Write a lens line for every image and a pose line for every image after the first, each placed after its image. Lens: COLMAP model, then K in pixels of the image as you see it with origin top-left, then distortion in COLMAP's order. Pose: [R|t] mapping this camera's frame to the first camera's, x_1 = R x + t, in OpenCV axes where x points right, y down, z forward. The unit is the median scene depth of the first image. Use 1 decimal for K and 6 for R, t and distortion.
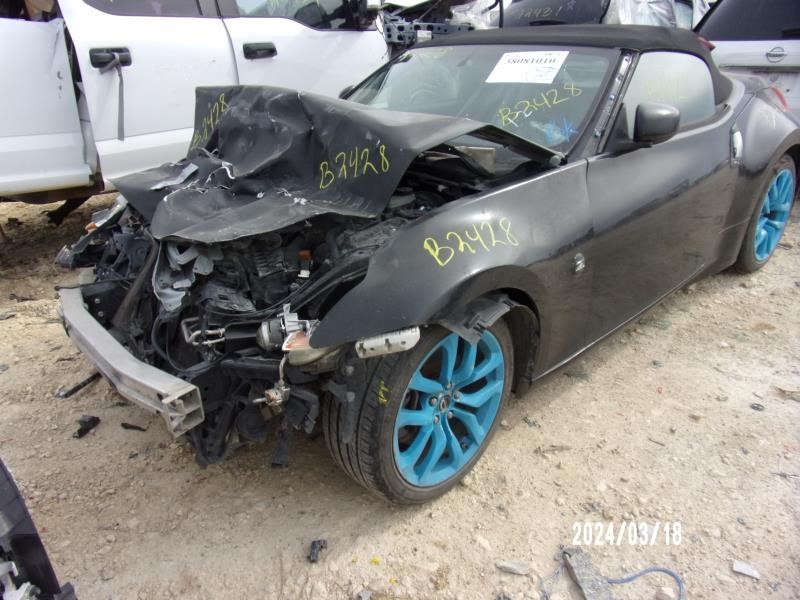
lens RADIAL K [[581.2, 0, 379.0], [0, 581.2, 298.8], [0, 0, 1]] dist [-0.027195, 0.038833]
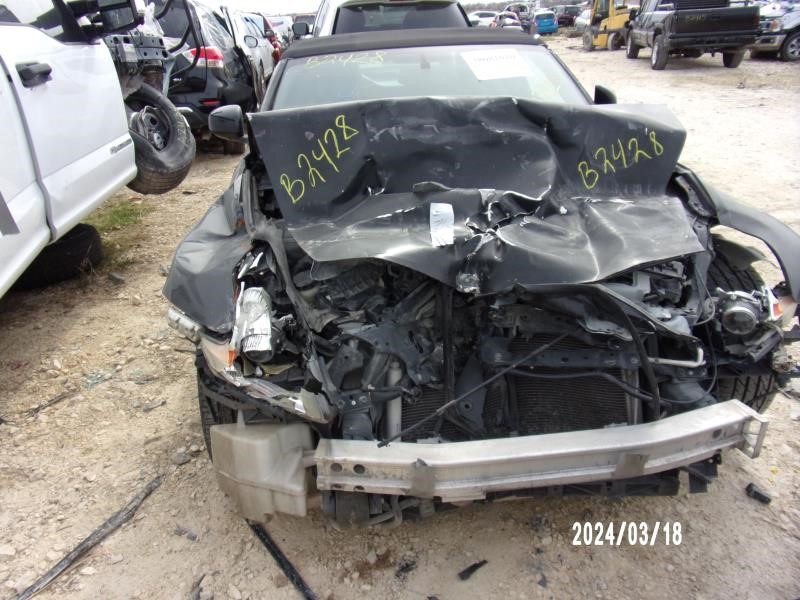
lens RADIAL K [[581.2, 0, 379.0], [0, 581.2, 298.8], [0, 0, 1]] dist [-0.027195, 0.038833]
pose [[0.619166, -0.334634, 0.710390, -1.064872], [0.353351, 0.926621, 0.128515, -0.269667], [-0.701268, 0.171445, 0.691975, 0.615172]]
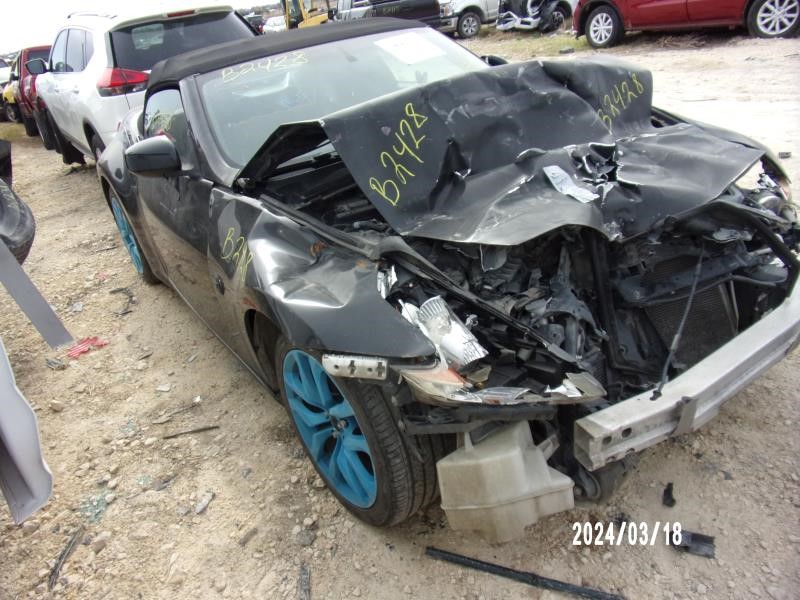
lens RADIAL K [[581.2, 0, 379.0], [0, 581.2, 298.8], [0, 0, 1]] dist [-0.027195, 0.038833]
pose [[0.180948, -0.446210, 0.876444, -1.240354], [0.542998, 0.788344, 0.289252, -0.487182], [-0.820007, 0.423568, 0.384940, 1.073349]]
